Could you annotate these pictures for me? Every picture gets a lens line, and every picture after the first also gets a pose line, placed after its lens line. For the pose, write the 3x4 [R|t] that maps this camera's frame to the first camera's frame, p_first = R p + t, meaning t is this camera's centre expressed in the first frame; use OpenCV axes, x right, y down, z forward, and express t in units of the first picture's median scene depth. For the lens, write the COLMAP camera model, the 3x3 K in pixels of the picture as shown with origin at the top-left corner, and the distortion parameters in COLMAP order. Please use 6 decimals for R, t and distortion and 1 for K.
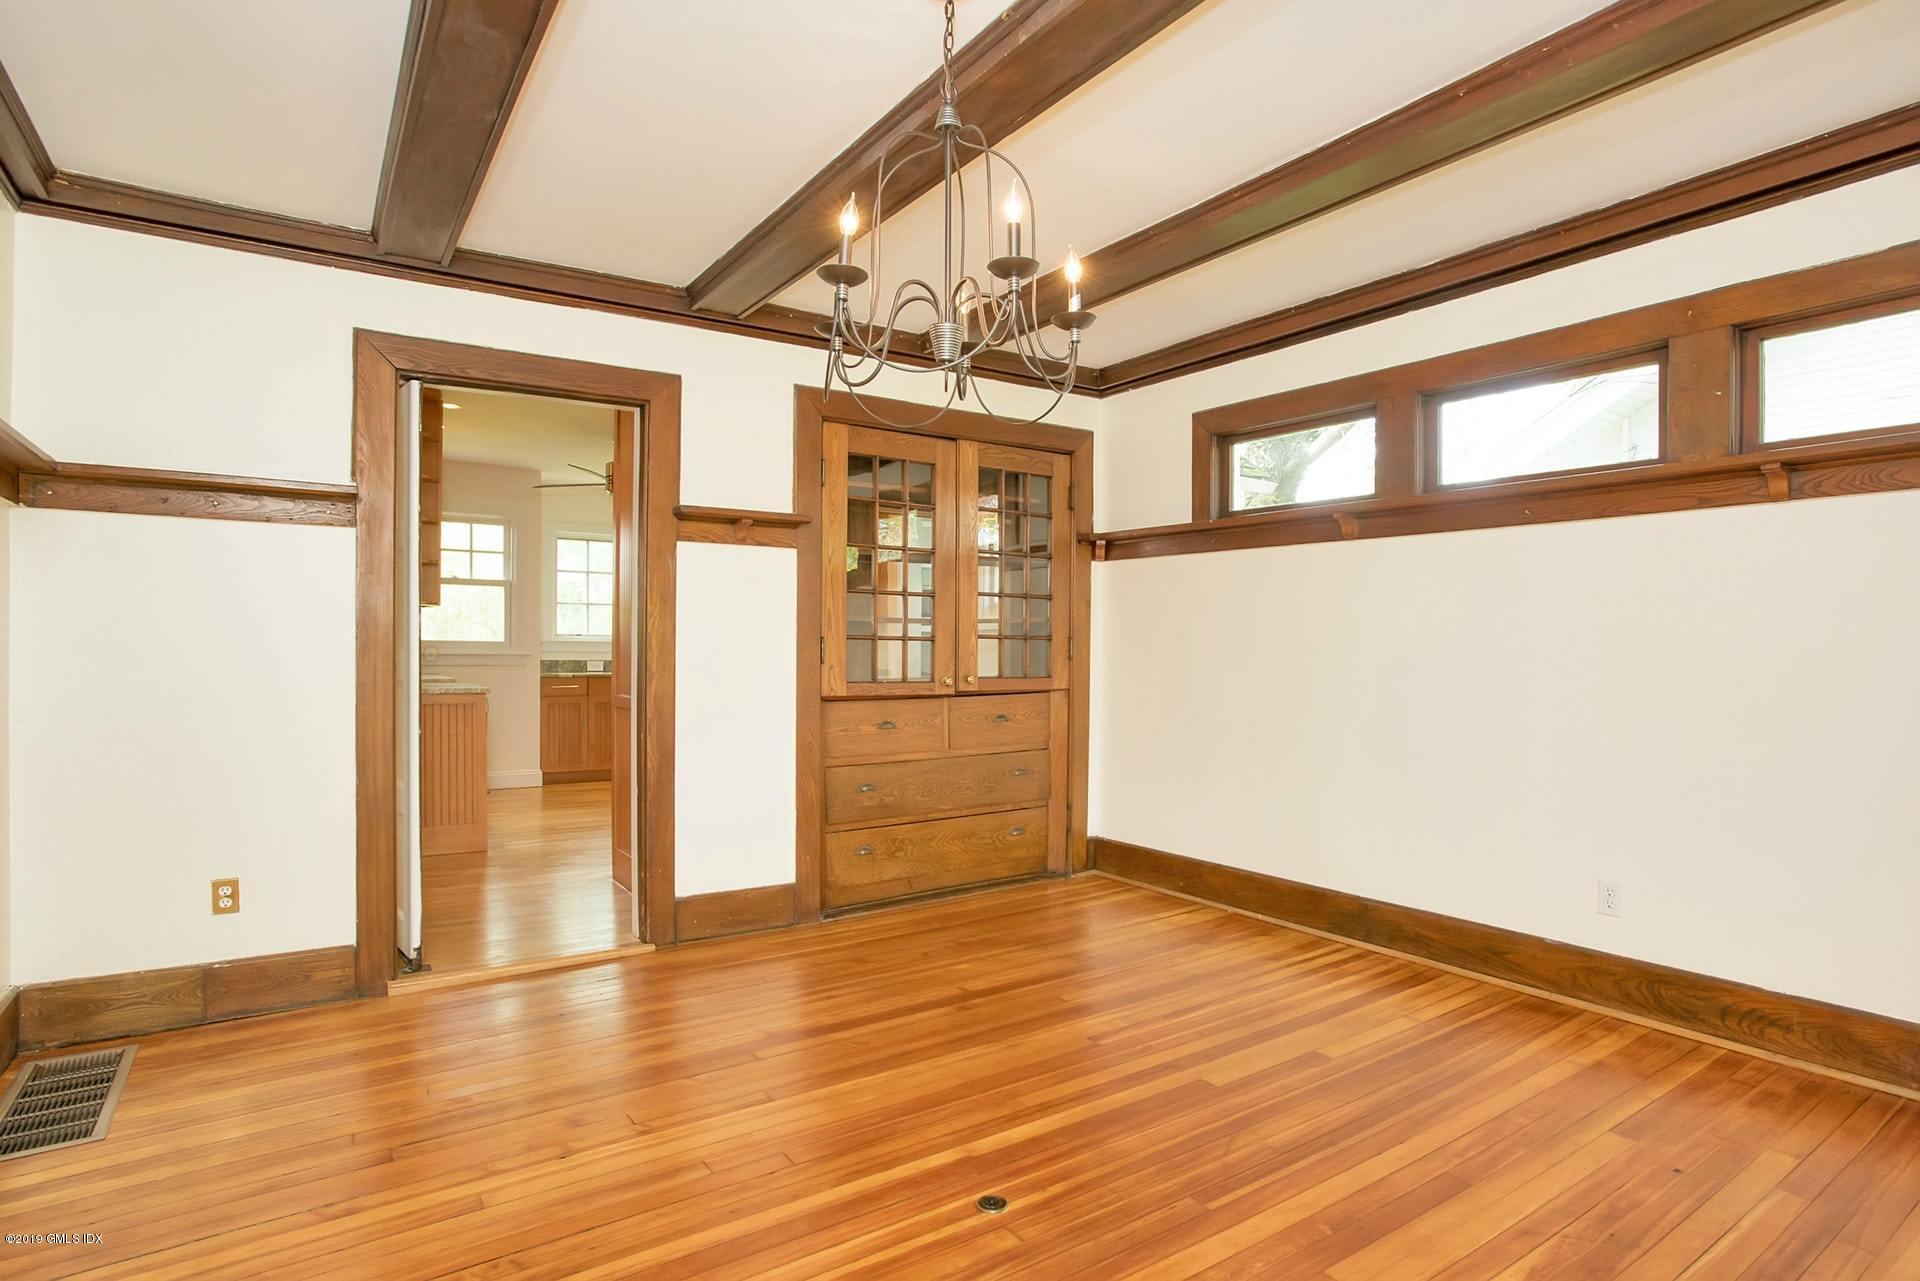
lens RADIAL K [[960.8, 0, 951.0], [0, 960.8, 653.4], [0, 0, 1]] dist [-0.015405, 0.004828]
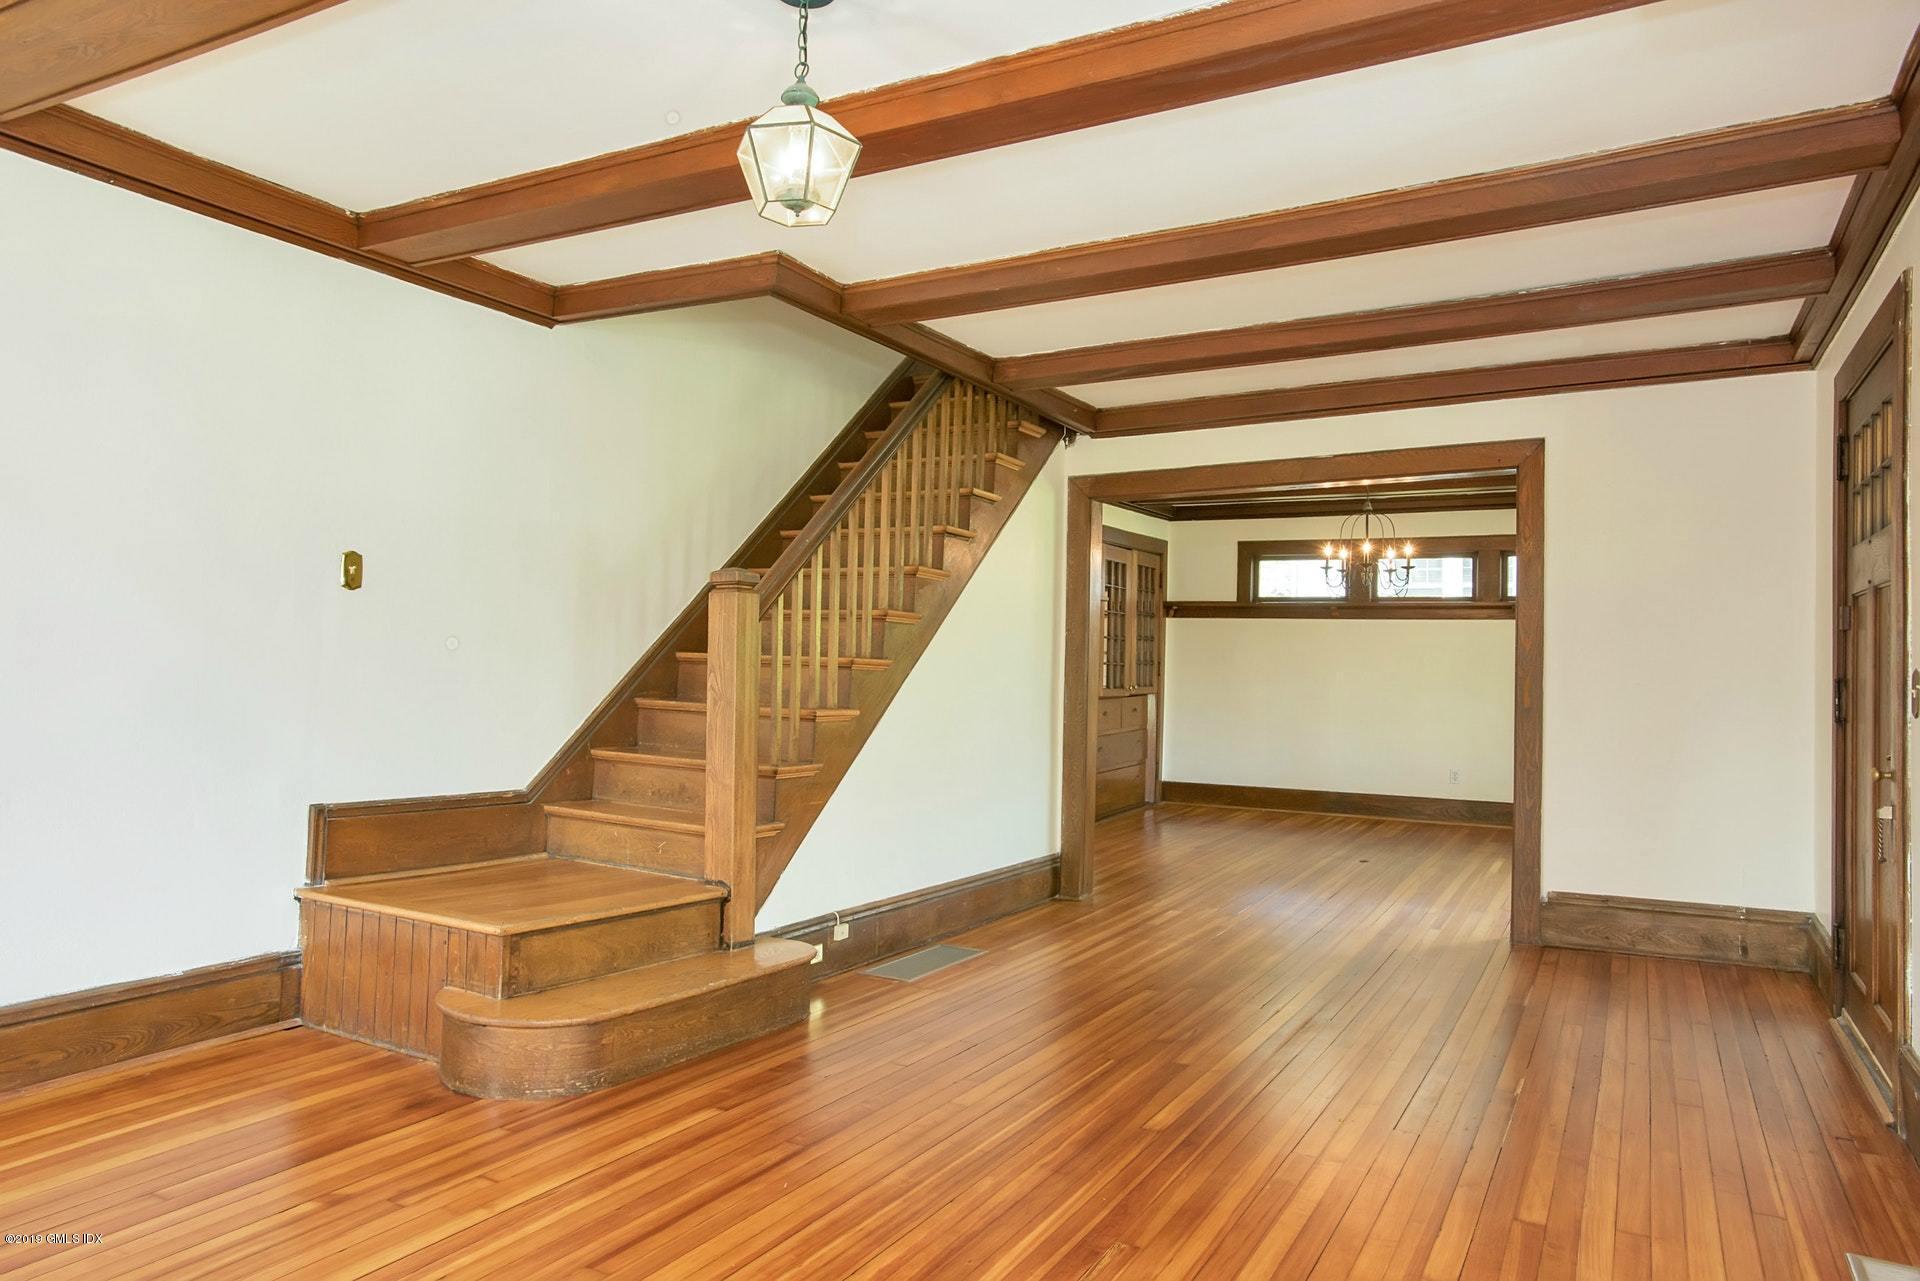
lens RADIAL K [[1271.1, 0, 944.8], [0, 1271.1, 639.5], [0, 0, 1]] dist [0.030614, 0.000077]
pose [[0.900742, 0.027704, 0.433471, -1.317420], [-0.016165, 0.999411, -0.030283, 0.018764], [-0.434054, 0.020270, 0.900659, -0.950501]]
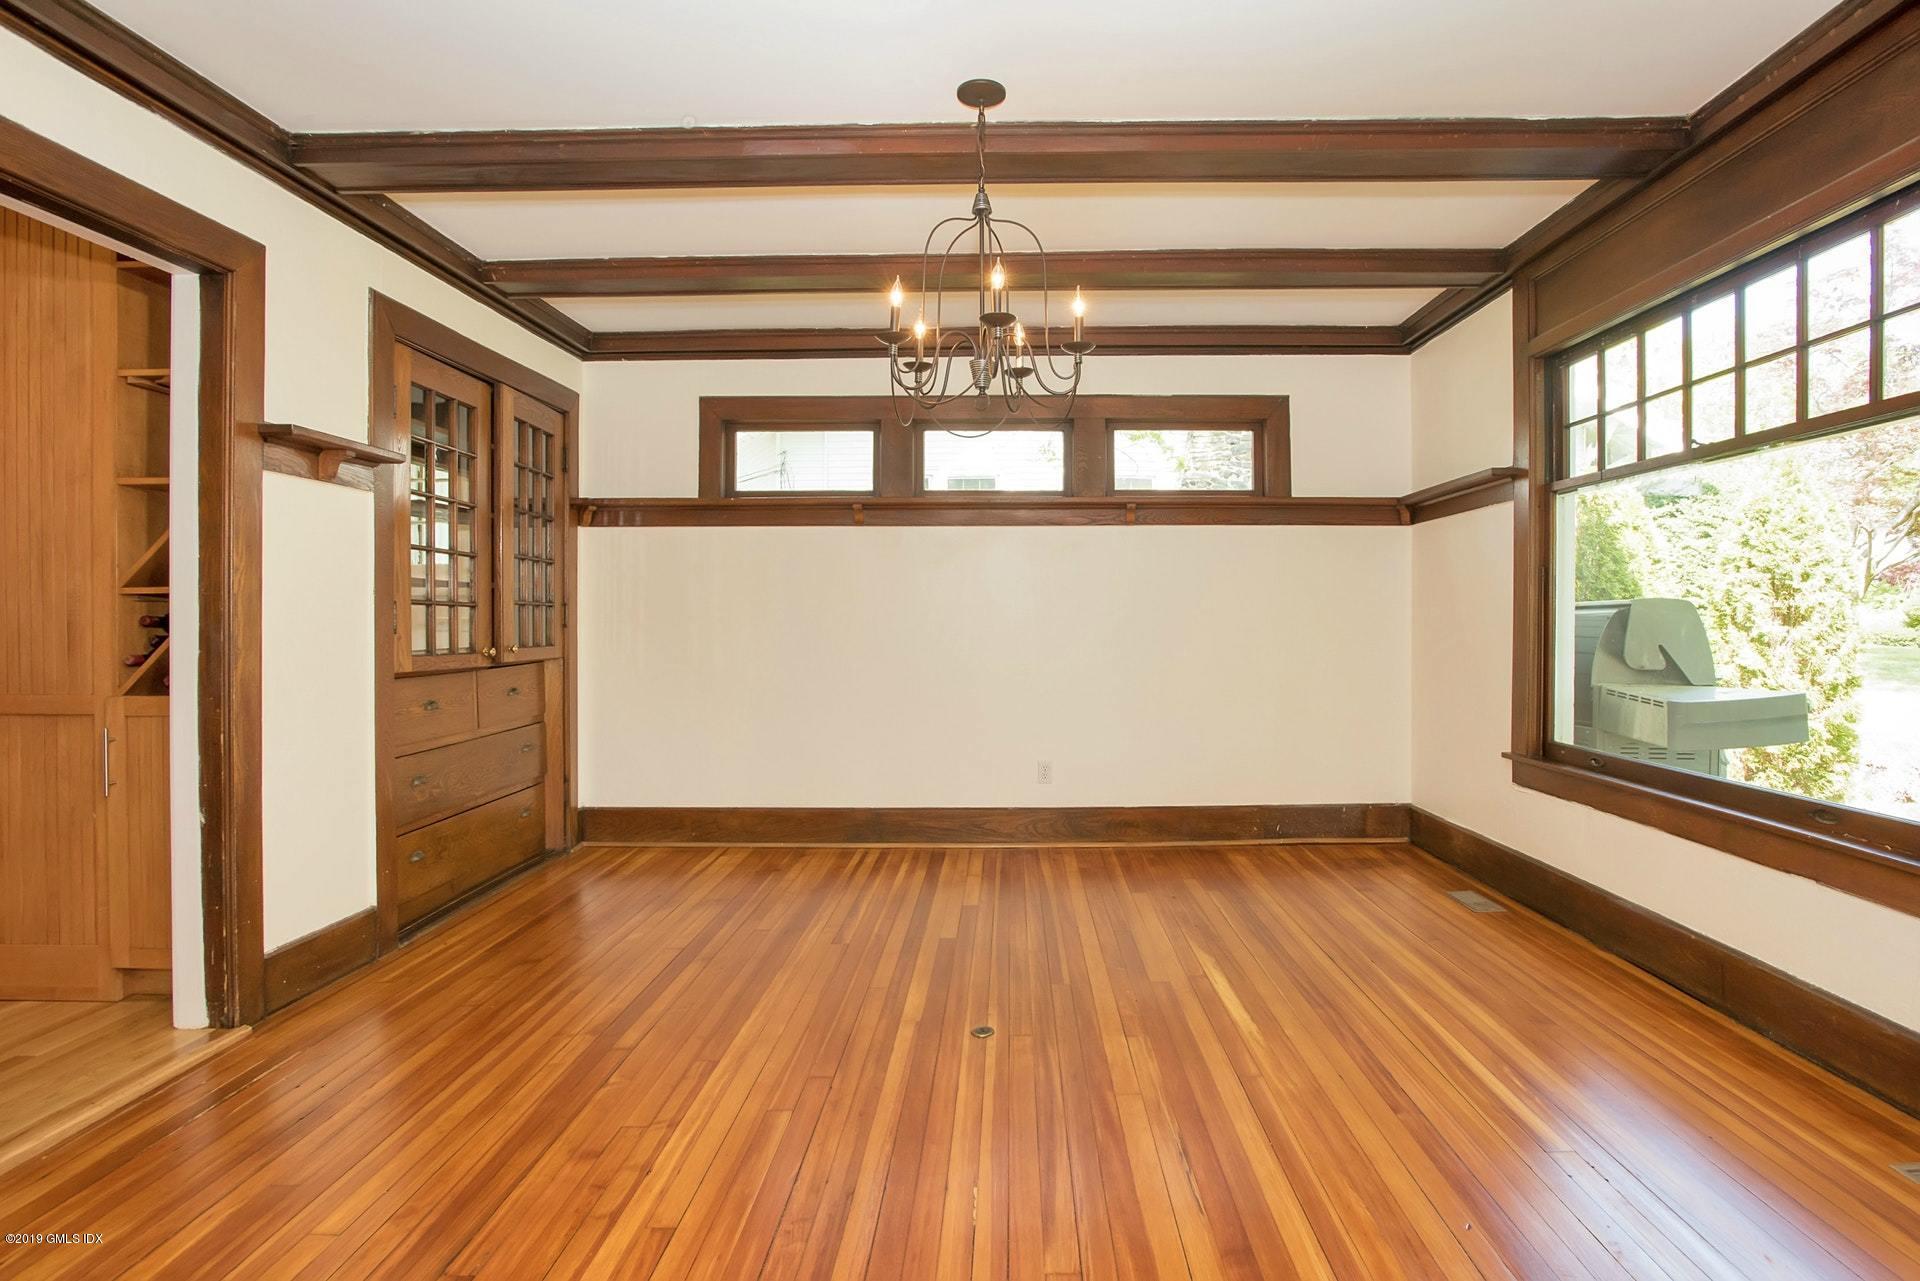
lens RADIAL K [[1022.3, 0, 918.1], [0, 1022.3, 616.2], [0, 0, 1]] dist [0.029709, 0.001251]
pose [[0.614377, -0.005851, 0.788991, -0.521038], [0.013332, 0.999907, -0.002966, 0.004075], [-0.788900, 0.012341, 0.614398, 0.097699]]
